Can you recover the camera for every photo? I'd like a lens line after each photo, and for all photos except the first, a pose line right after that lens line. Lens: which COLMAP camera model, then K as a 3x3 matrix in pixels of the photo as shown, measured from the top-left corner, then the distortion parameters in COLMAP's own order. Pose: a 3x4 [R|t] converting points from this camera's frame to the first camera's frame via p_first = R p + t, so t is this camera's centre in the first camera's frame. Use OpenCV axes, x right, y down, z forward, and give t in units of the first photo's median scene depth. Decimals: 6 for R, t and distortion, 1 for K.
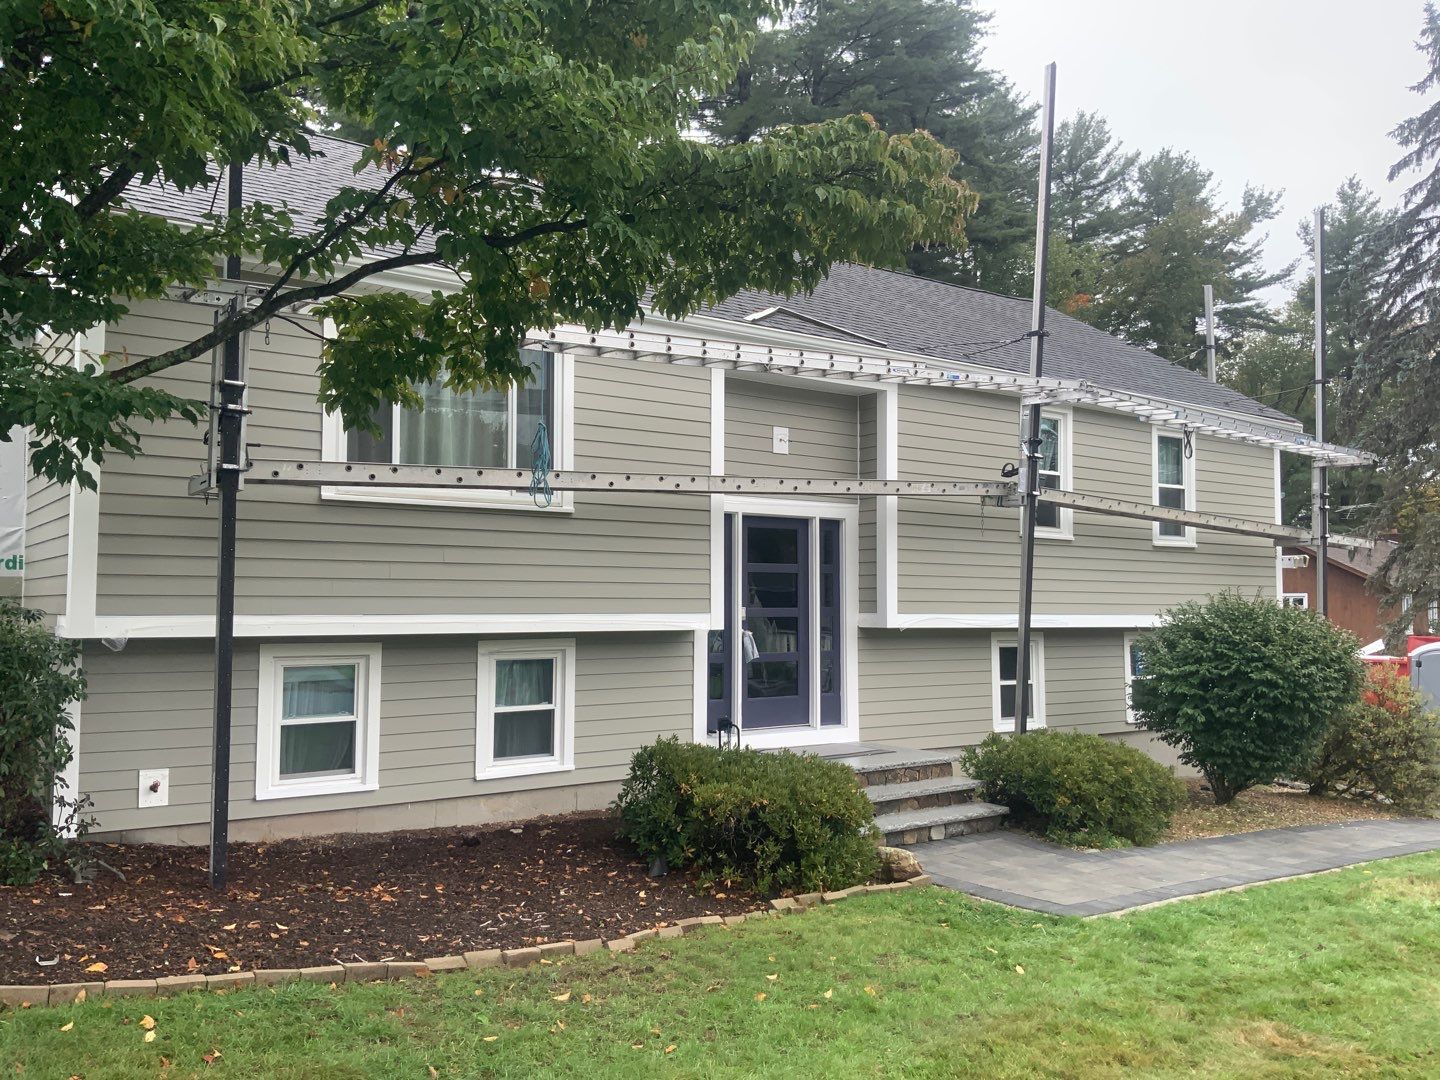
lens RADIAL K [[1200.1, 0, 724.5], [0, 1200.1, 541.8], [0, 0, 1]] dist [0.088857, -0.222990]
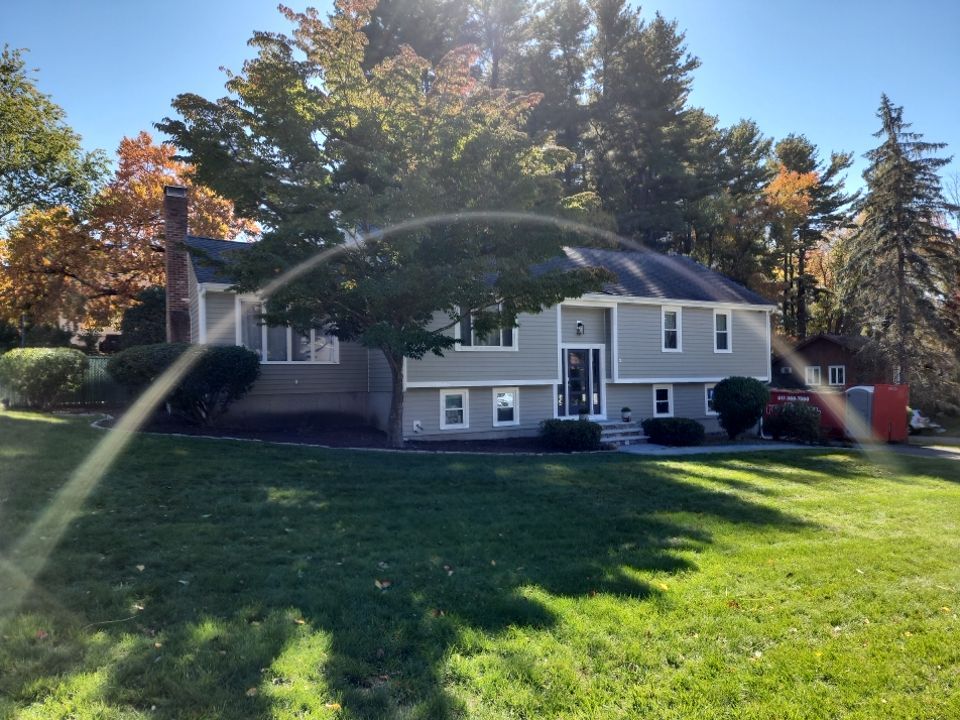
lens RADIAL K [[800.1, 0, 483.0], [0, 800.1, 361.2], [0, 0, 1]] dist [0.088857, -0.222990]
pose [[0.995022, -0.019260, -0.097779, -0.000727], [0.022509, 0.999227, 0.032240, -0.050094], [0.097083, -0.034280, 0.994686, -0.920865]]
